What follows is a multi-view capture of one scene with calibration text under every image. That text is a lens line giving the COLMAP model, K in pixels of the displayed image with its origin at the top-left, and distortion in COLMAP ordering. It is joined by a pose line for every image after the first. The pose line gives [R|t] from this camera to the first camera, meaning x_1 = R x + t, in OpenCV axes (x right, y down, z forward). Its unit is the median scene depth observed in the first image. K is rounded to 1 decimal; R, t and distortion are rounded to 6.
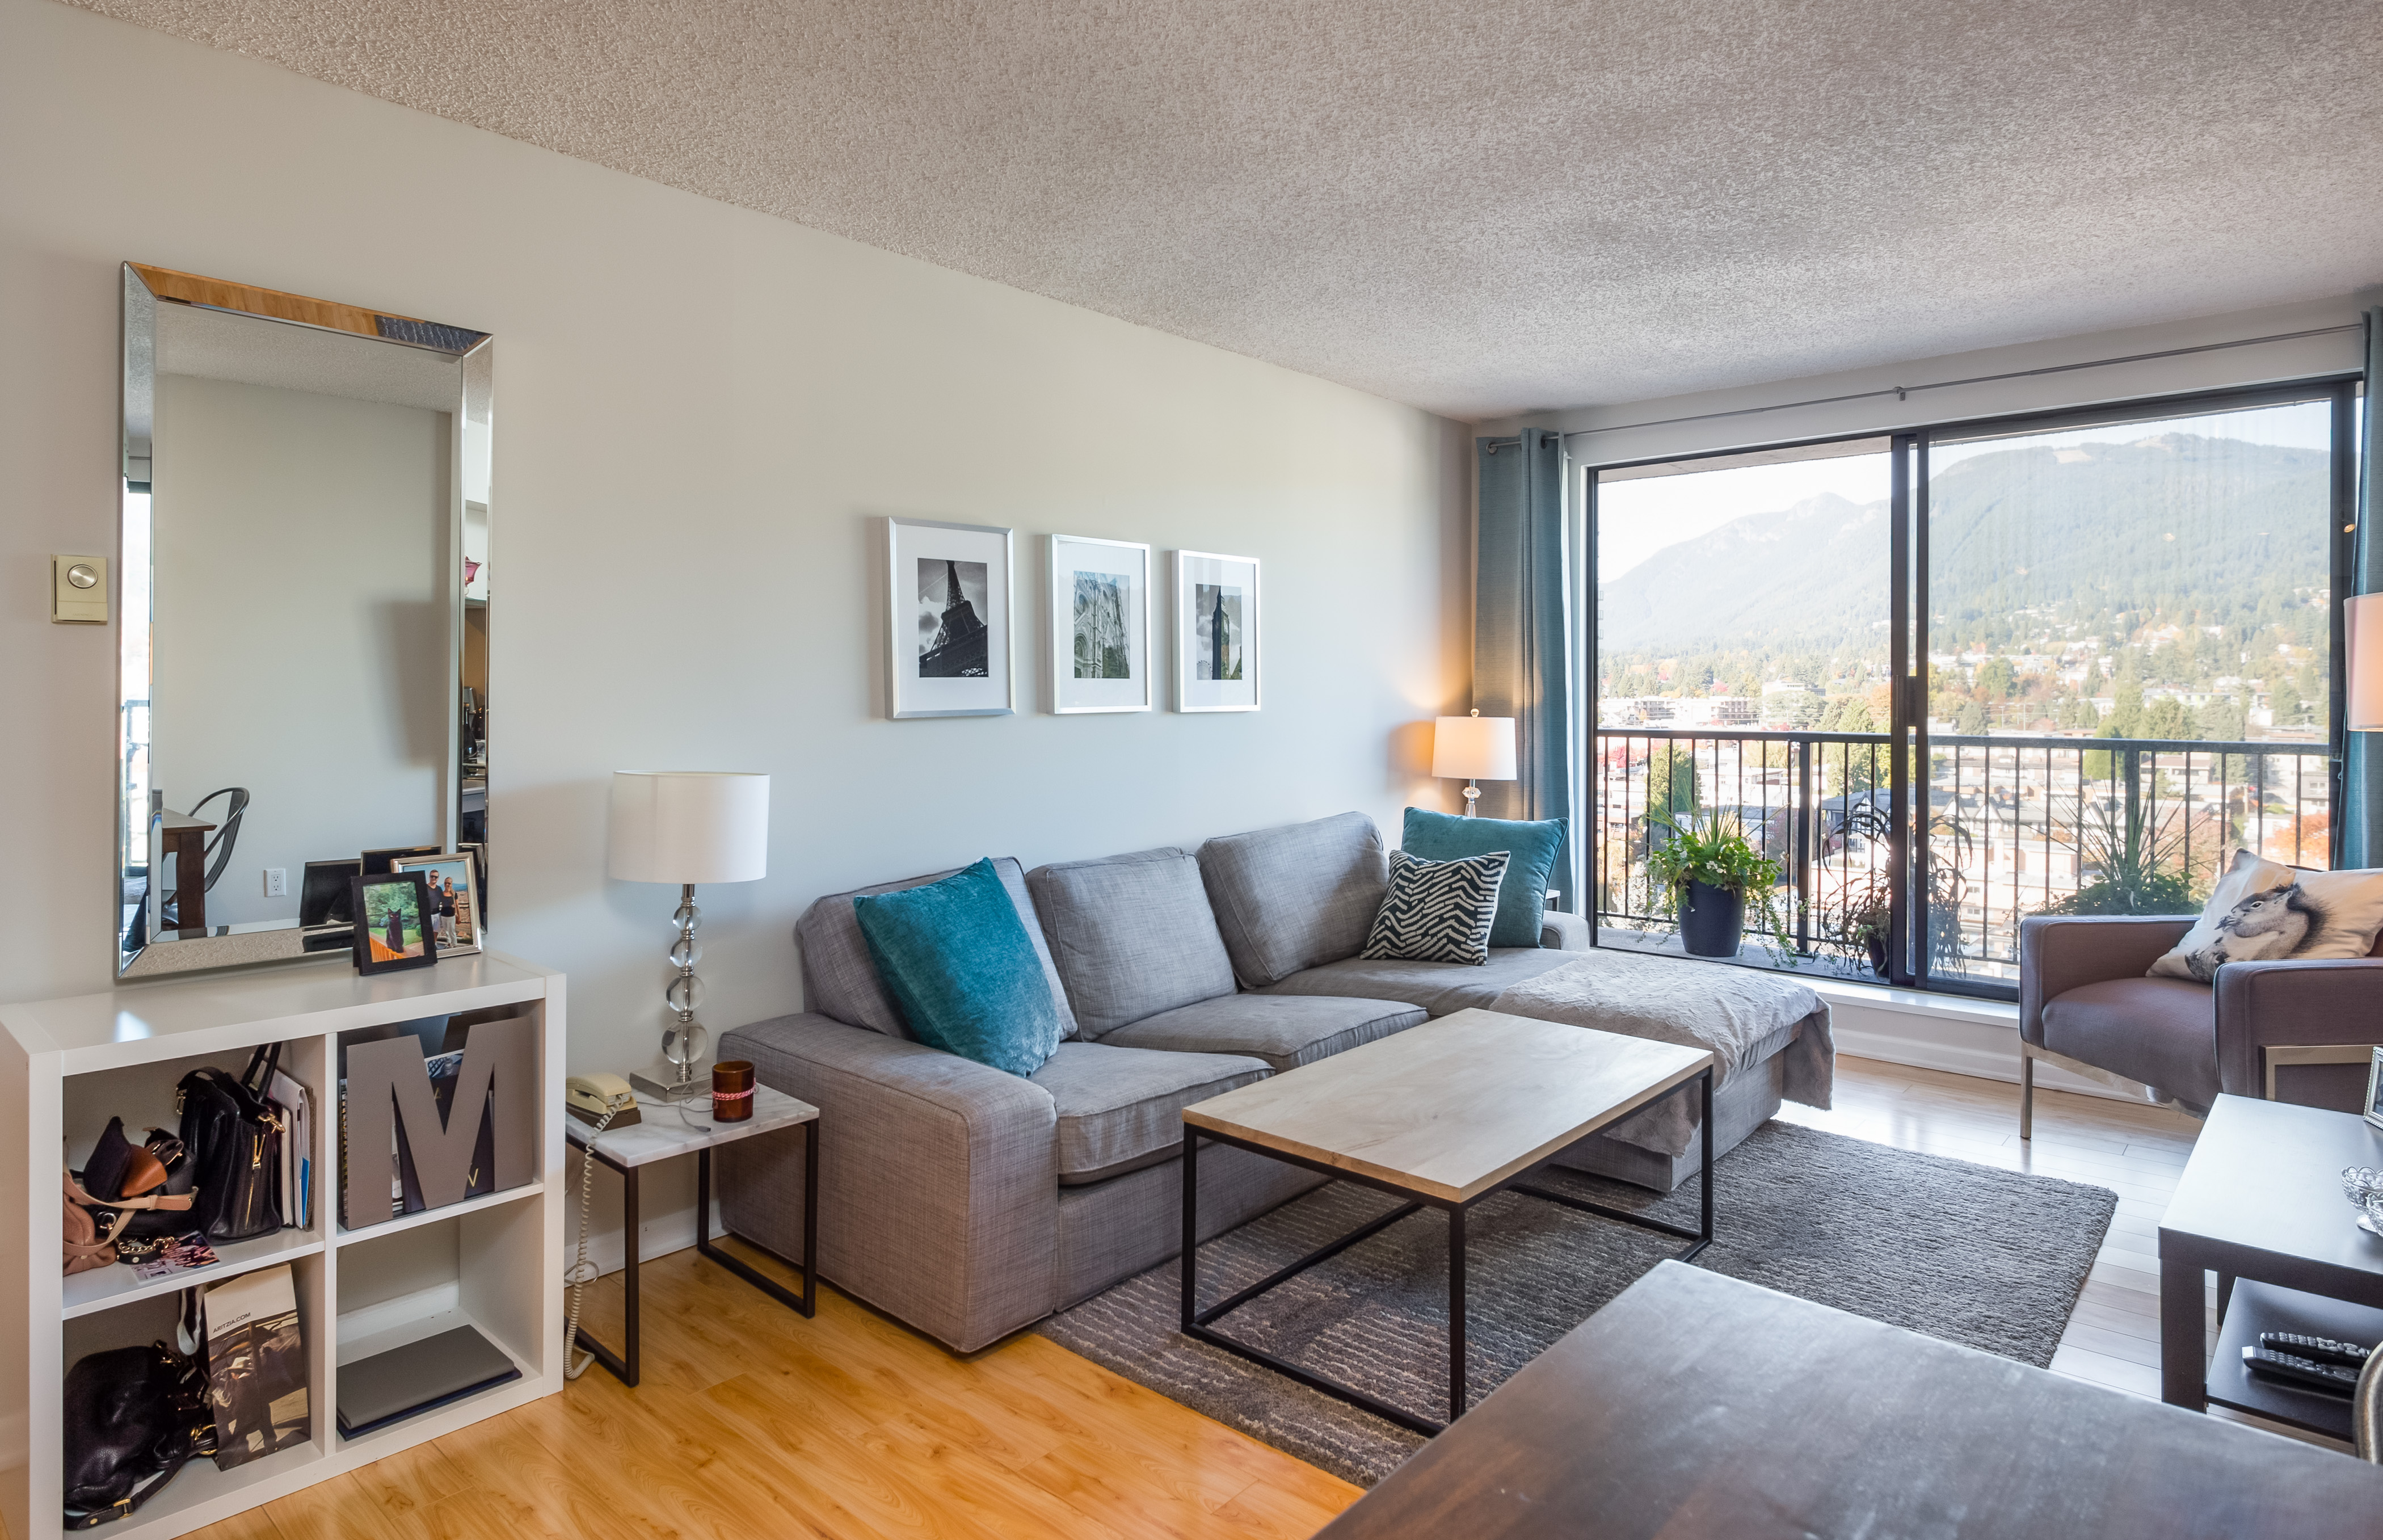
lens RADIAL K [[1321.3, 0, 1127.3], [0, 1321.3, 703.1], [0, 0, 1]] dist [-0.005366, -0.000620]
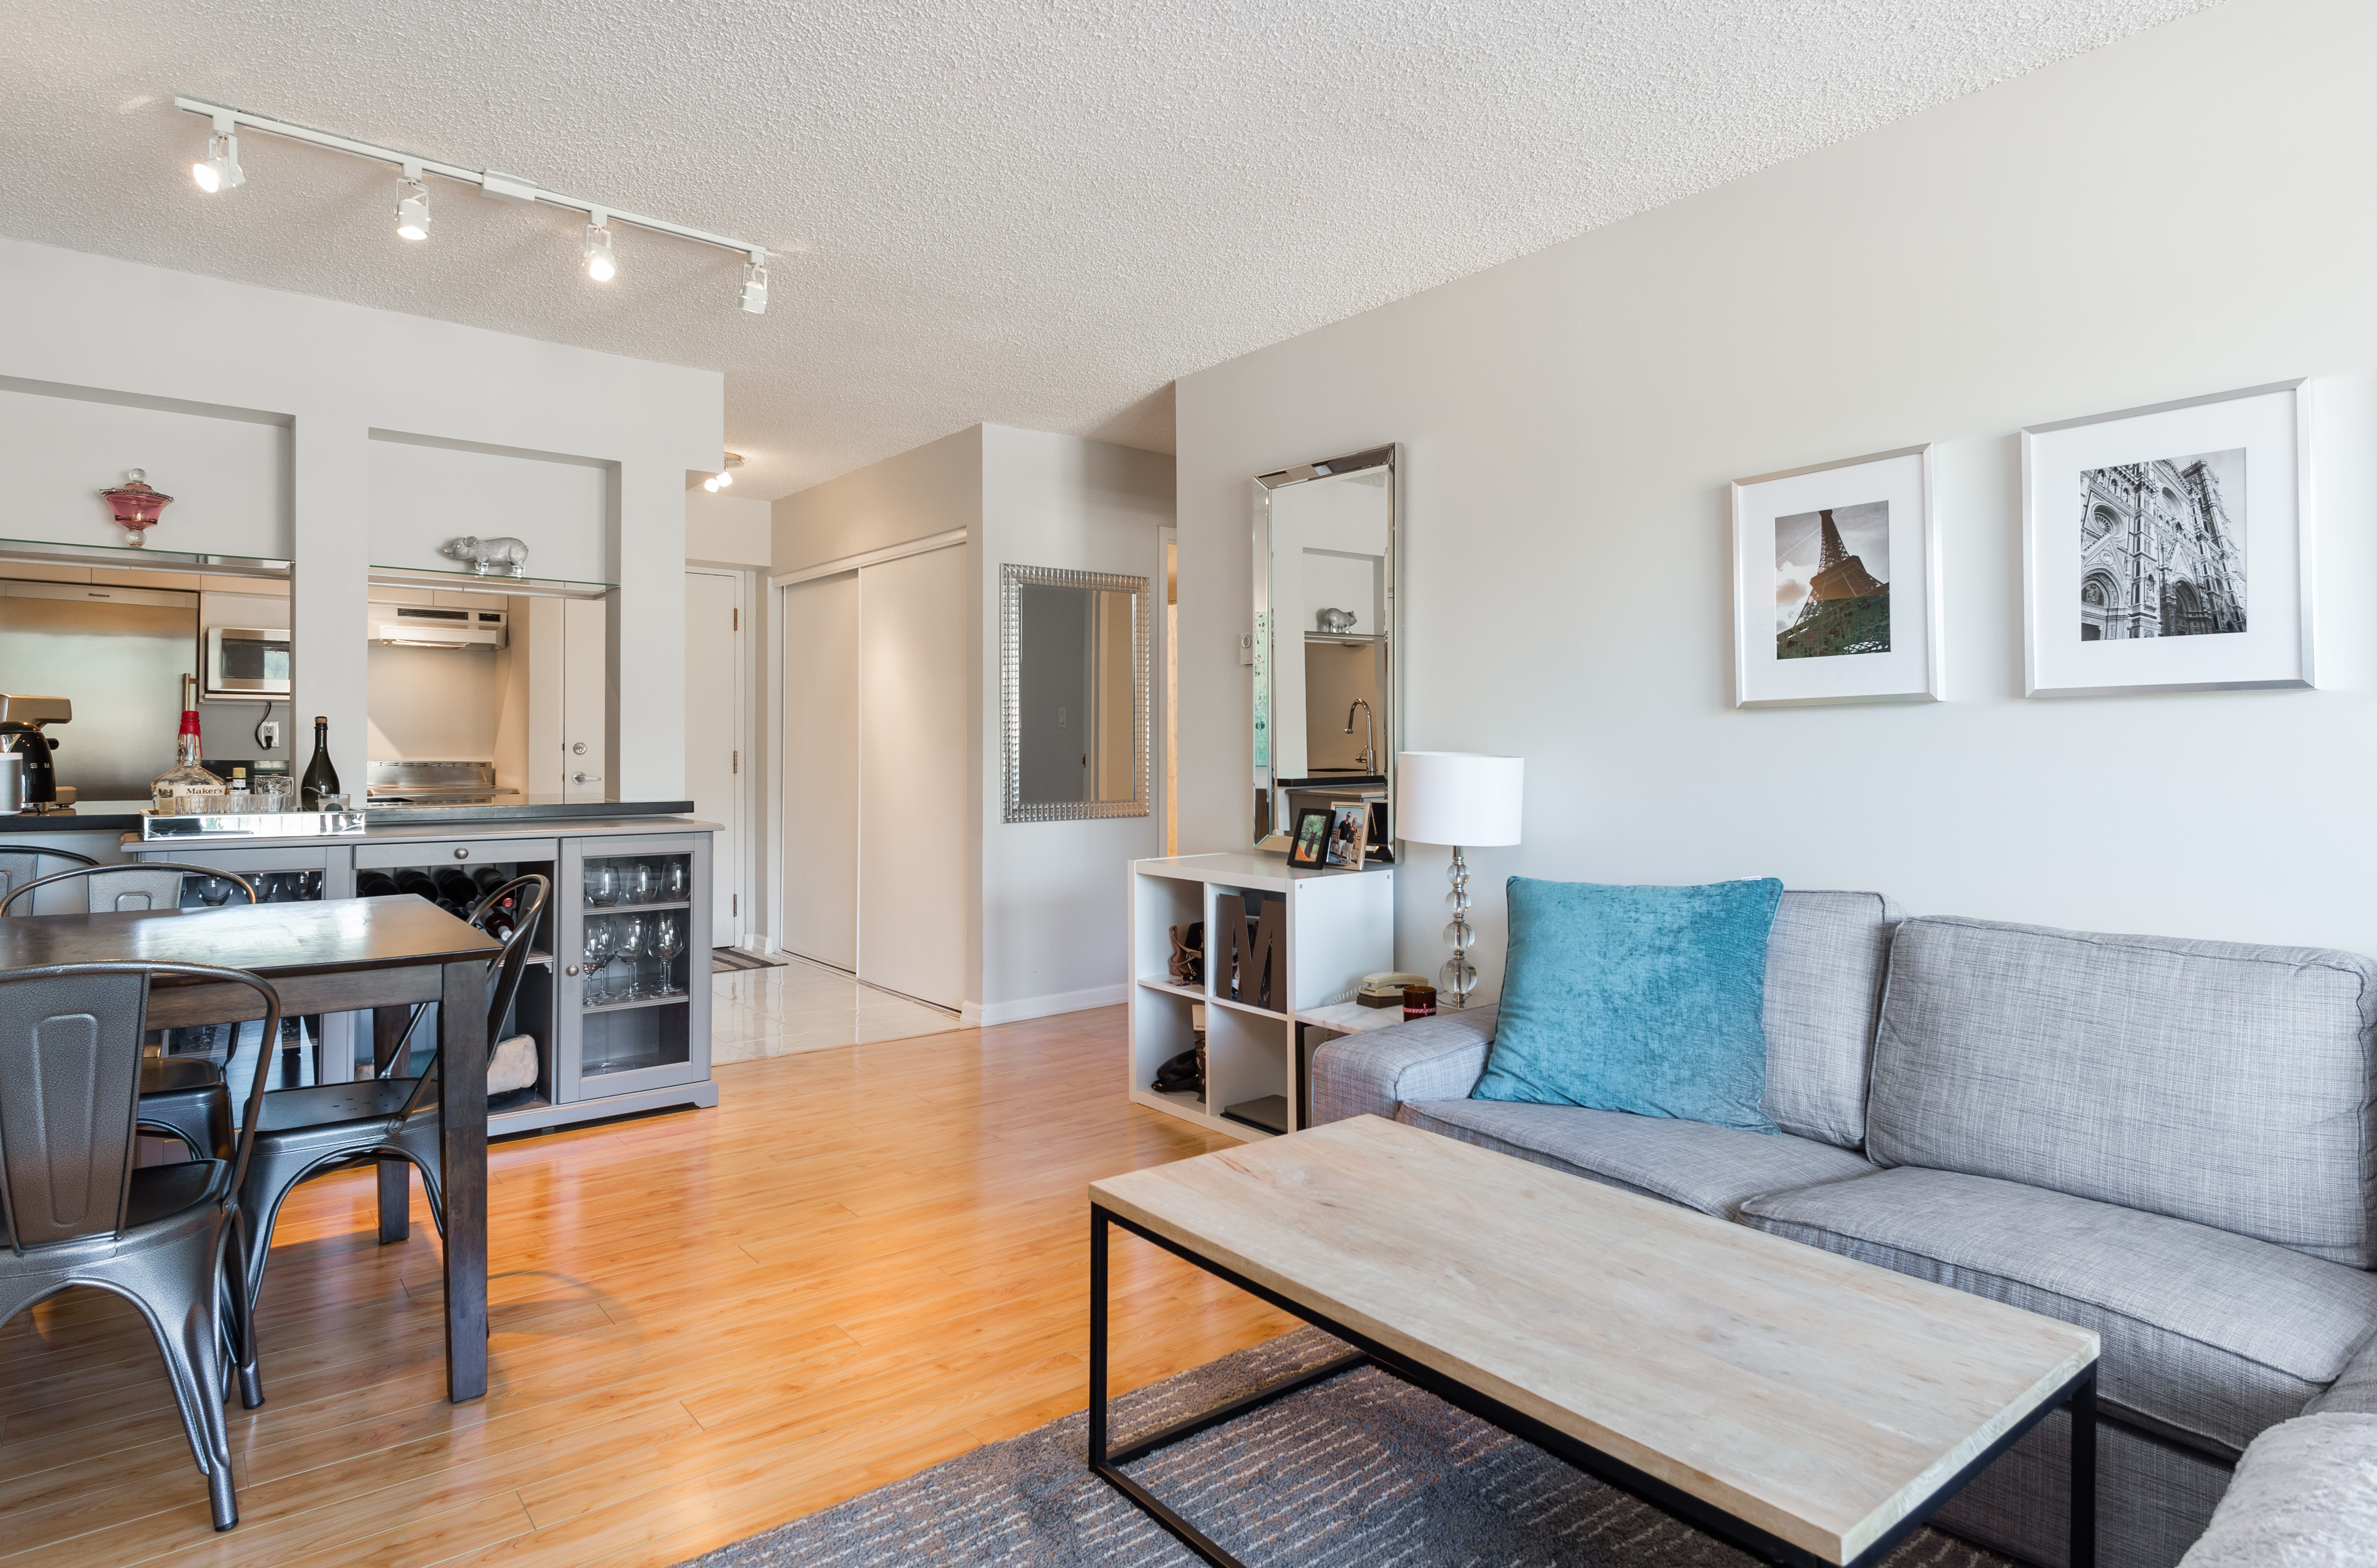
lens RADIAL K [[1282.7, 0, 1173.6], [0, 1282.7, 743.9], [0, 0, 1]] dist [-0.002705, -0.000290]
pose [[-0.146331, -0.004538, -0.989225, 0.667791], [-0.009121, 0.999953, -0.003238, 0.038249], [0.989194, 0.008549, -0.146365, 0.703517]]
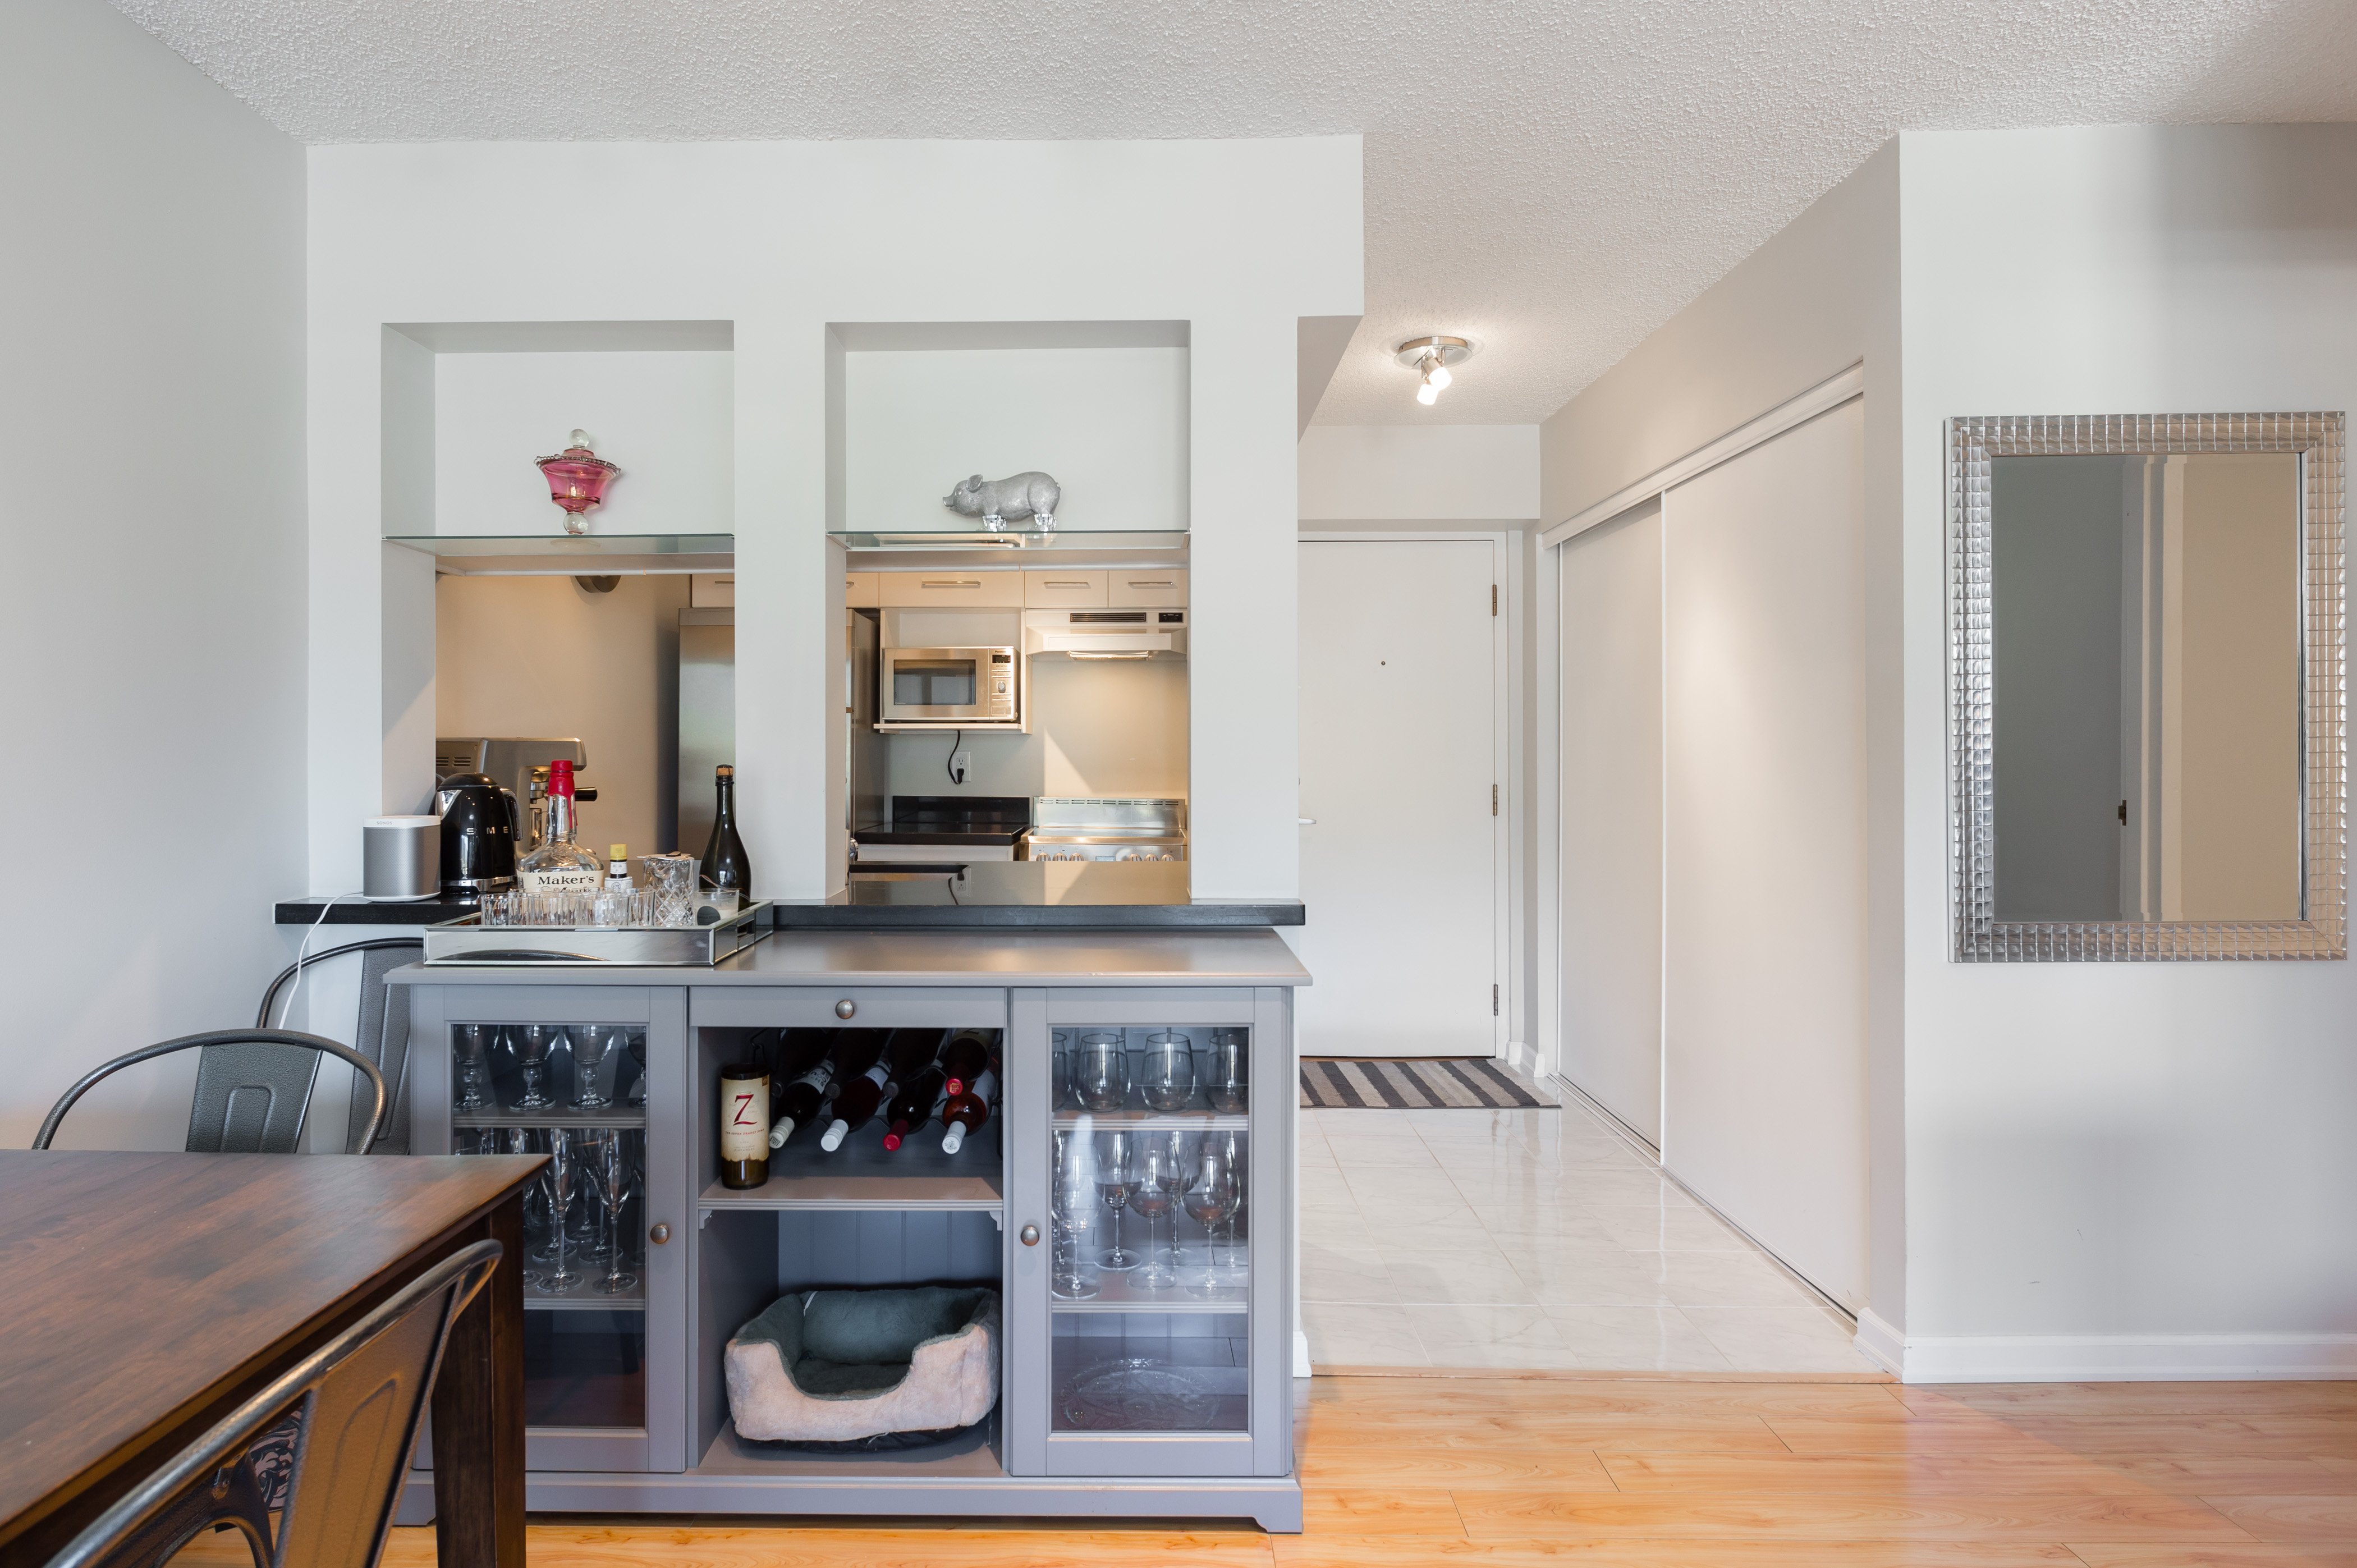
lens RADIAL K [[1260.2, 0, 1122.2], [0, 1260.2, 755.1], [0, 0, 1]] dist [0.000795, -0.000645]
pose [[-0.744206, 0.002359, -0.667946, 0.066370], [-0.002334, 0.999978, 0.006133, 0.010530], [0.667946, 0.006123, -0.744185, 0.512038]]
